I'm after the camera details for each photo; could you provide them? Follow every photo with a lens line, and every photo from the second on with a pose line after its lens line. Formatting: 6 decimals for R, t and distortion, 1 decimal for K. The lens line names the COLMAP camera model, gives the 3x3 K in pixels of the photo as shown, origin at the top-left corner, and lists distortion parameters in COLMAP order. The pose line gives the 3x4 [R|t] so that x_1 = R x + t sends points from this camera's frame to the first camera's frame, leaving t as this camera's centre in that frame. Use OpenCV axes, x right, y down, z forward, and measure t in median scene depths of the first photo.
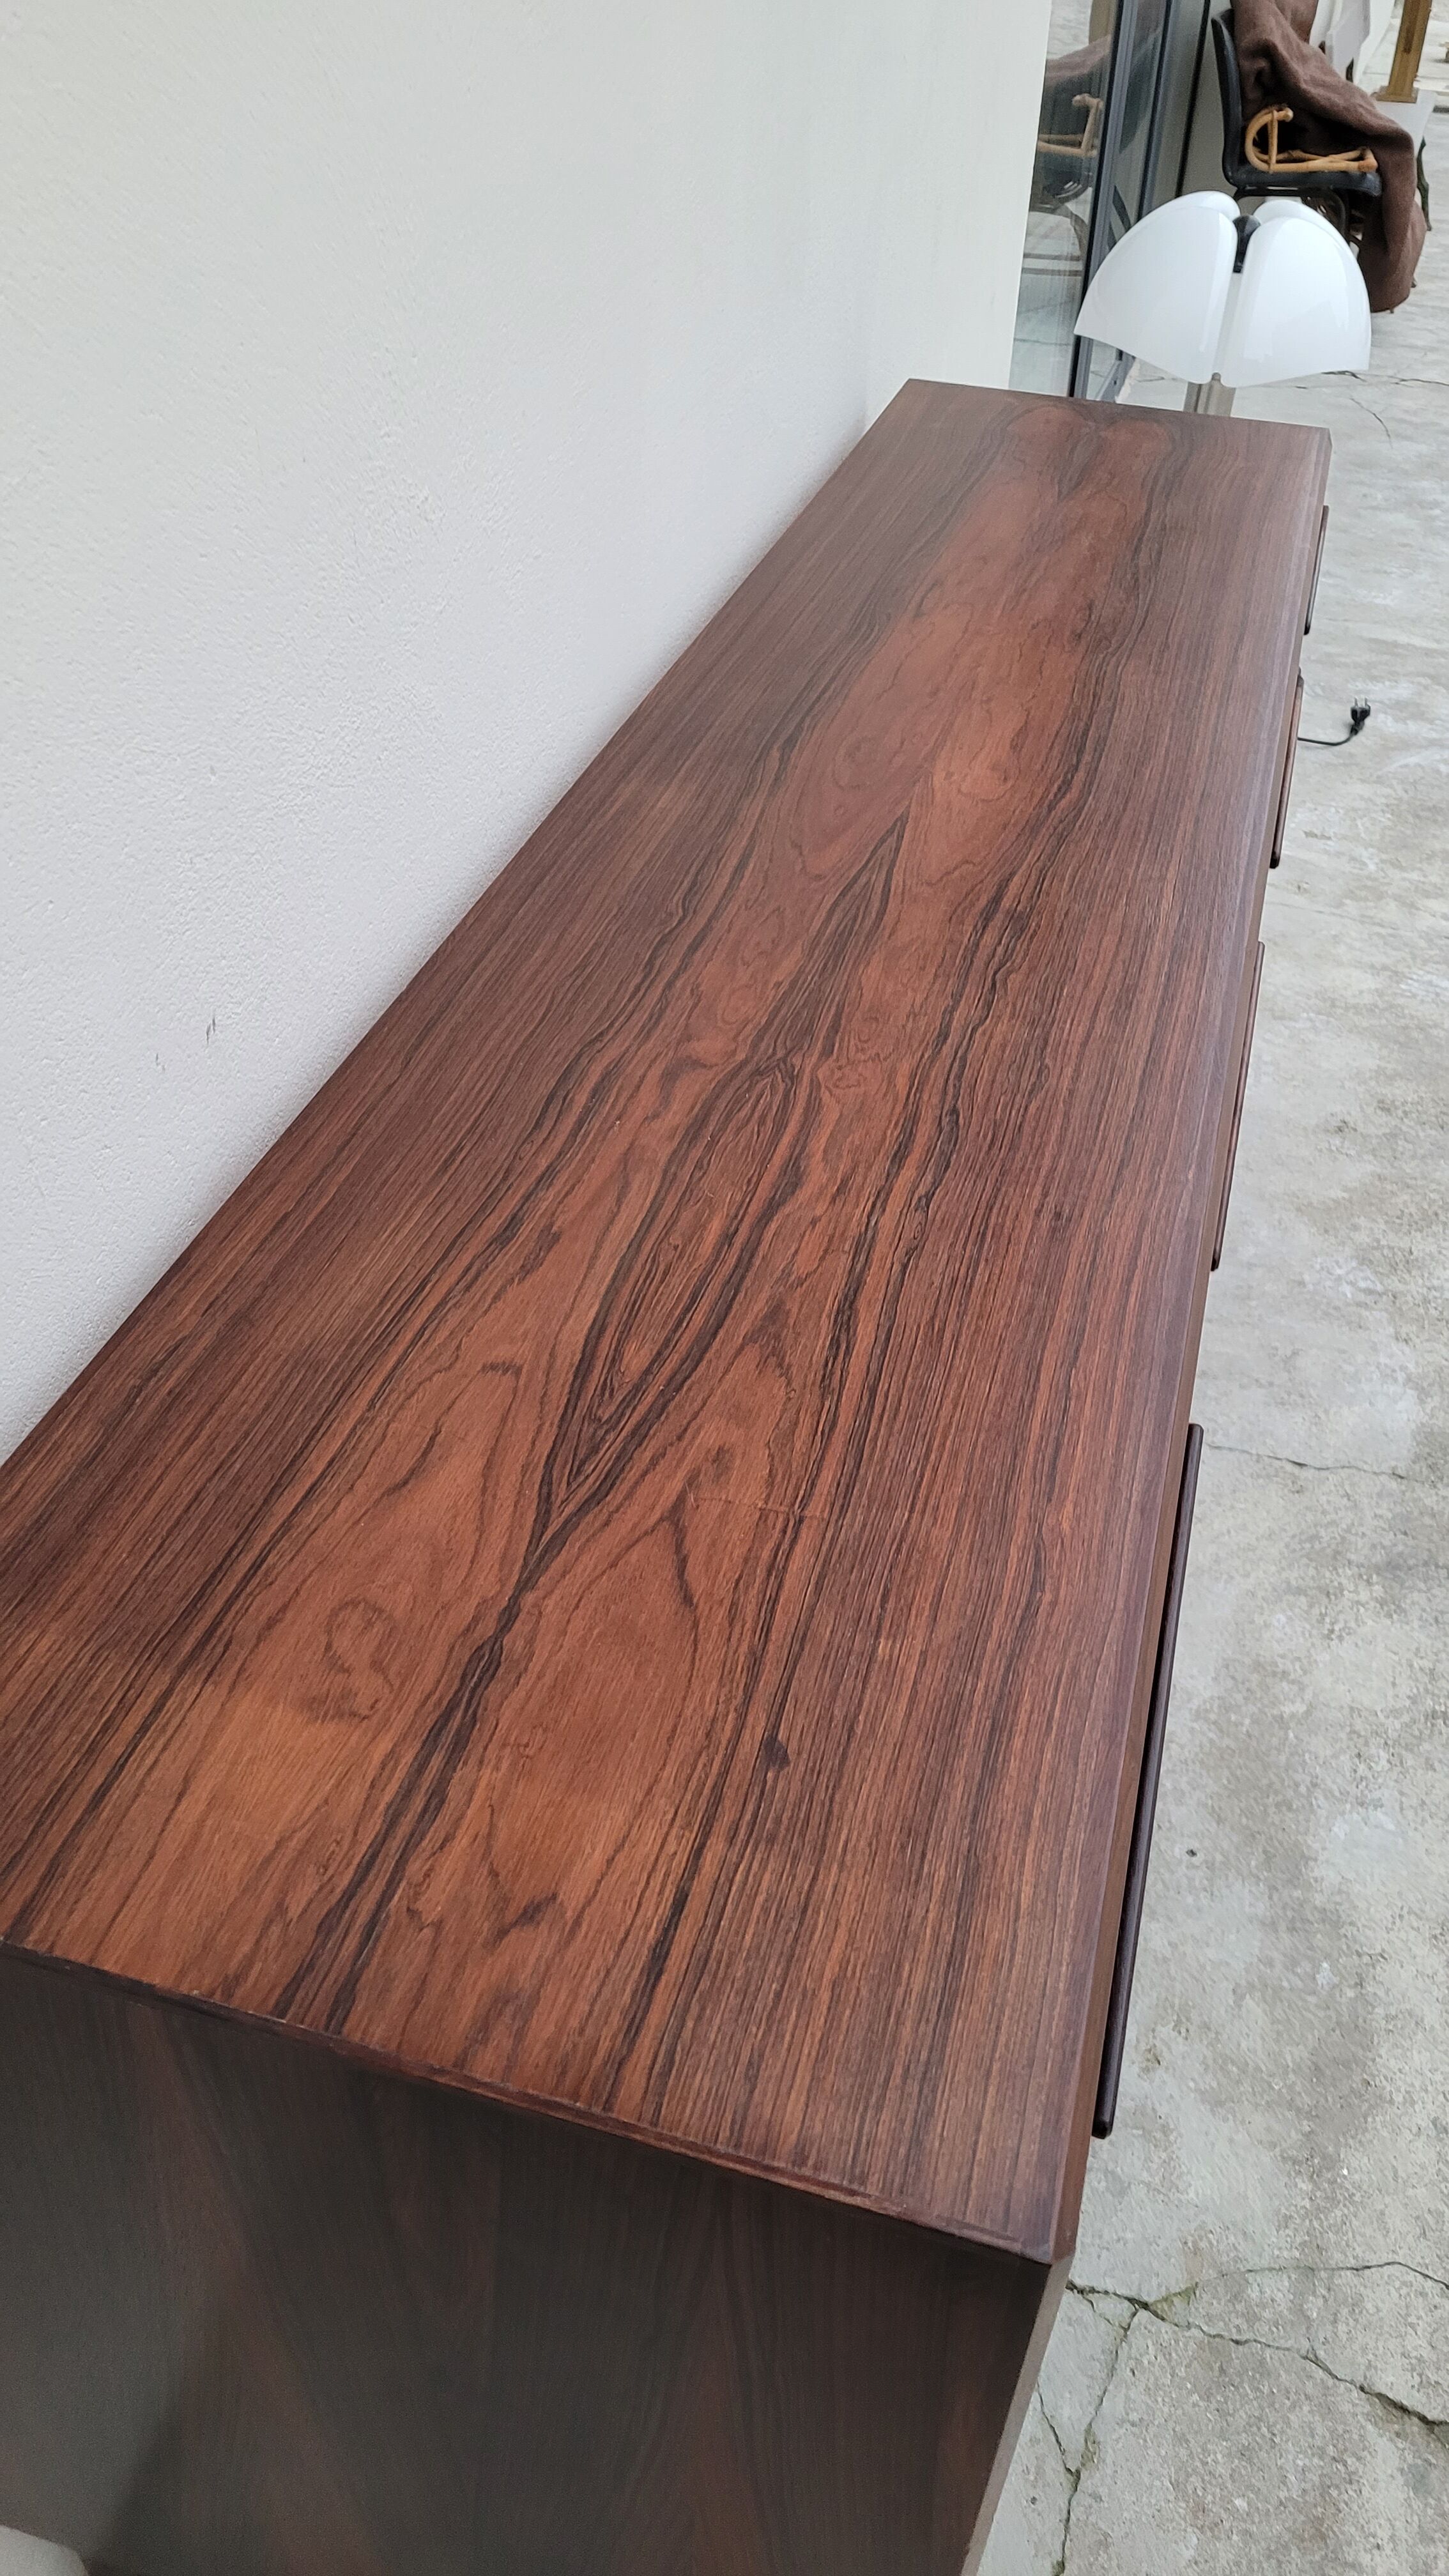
lens RADIAL K [[1940.3, 0, 765.9], [0, 1940.3, 1266.6], [0, 0, 1]] dist [0.053156, -0.030677]
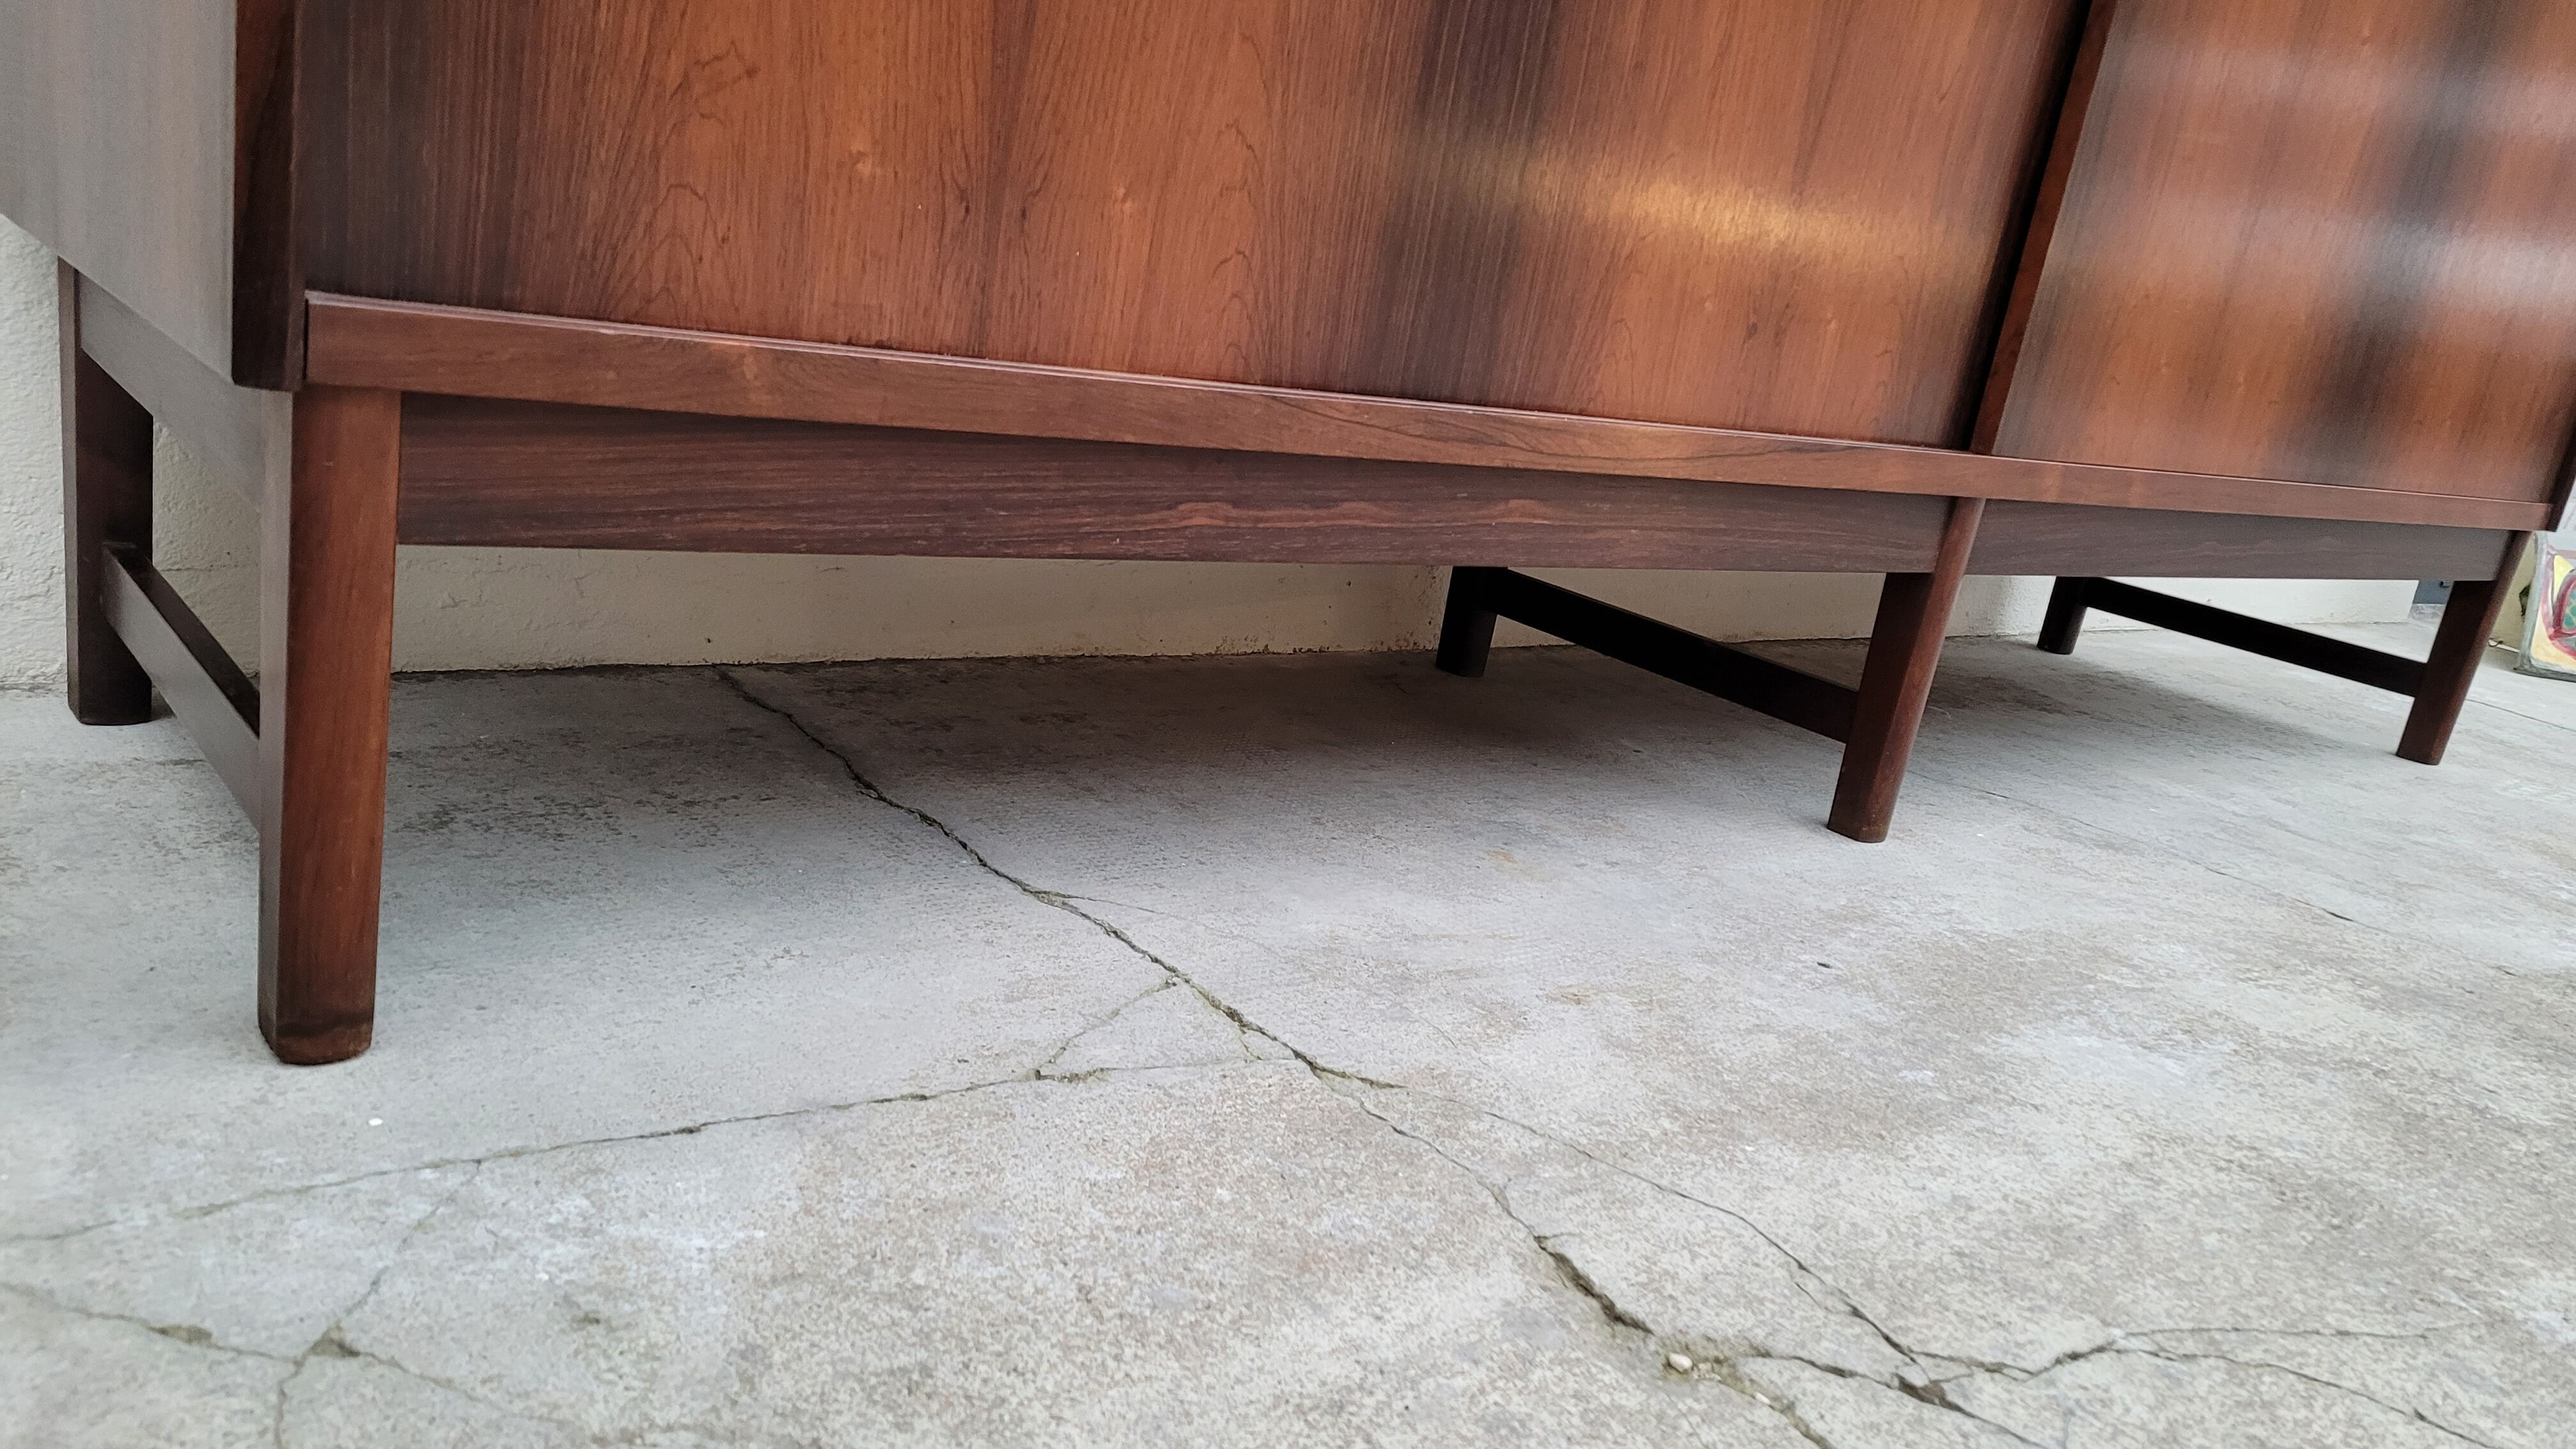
lens RADIAL K [[1940.3, 0, 1280.3], [0, 1940.3, 753.8], [0, 0, 1]] dist [0.053156, -0.030677]
pose [[0.807312, 0.238471, -0.539795, 0.636434], [-0.455219, 0.833742, -0.312490, 0.827949], [0.375530, 0.498001, 0.781647, 0.598054]]
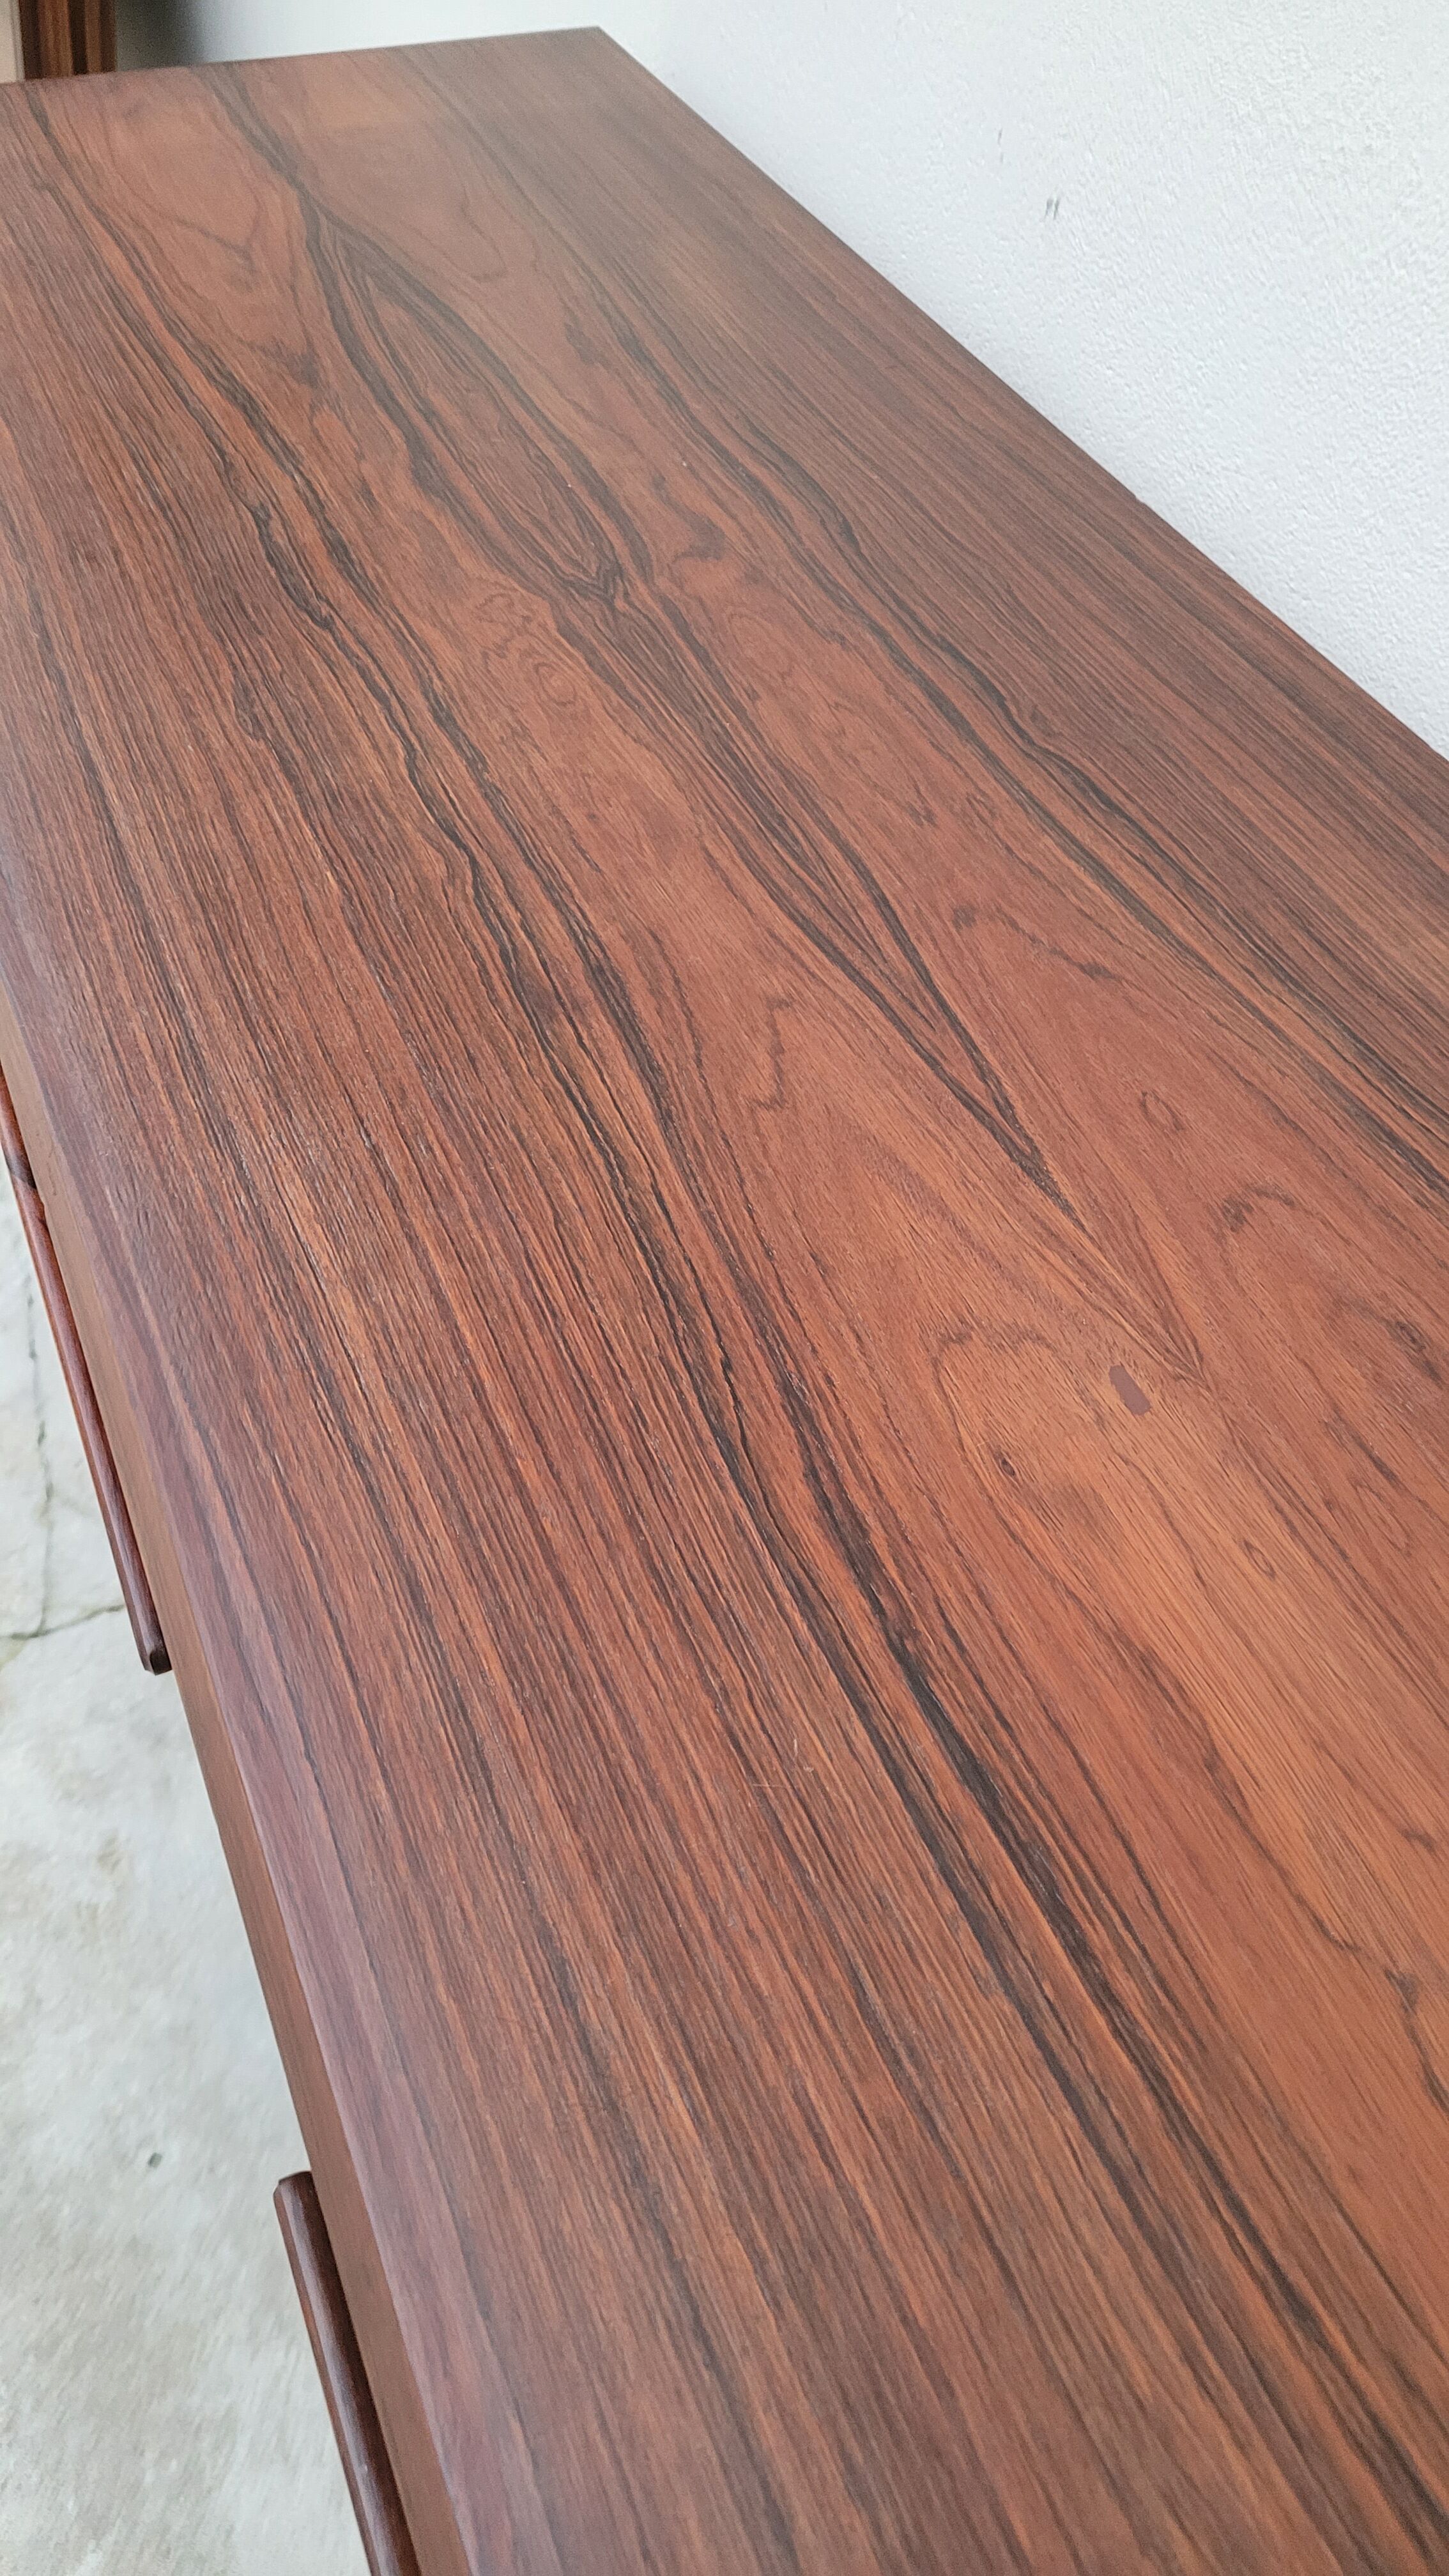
lens RADIAL K [[1940.3, 0, 757.9], [0, 1940.3, 1325.2], [0, 0, 1]] dist [0.053156, -0.030677]
pose [[-0.776030, 0.421048, -0.469570, 0.396409], [-0.444231, 0.163600, 0.880848, -0.694168], [0.447701, 0.892162, 0.060084, 1.240001]]
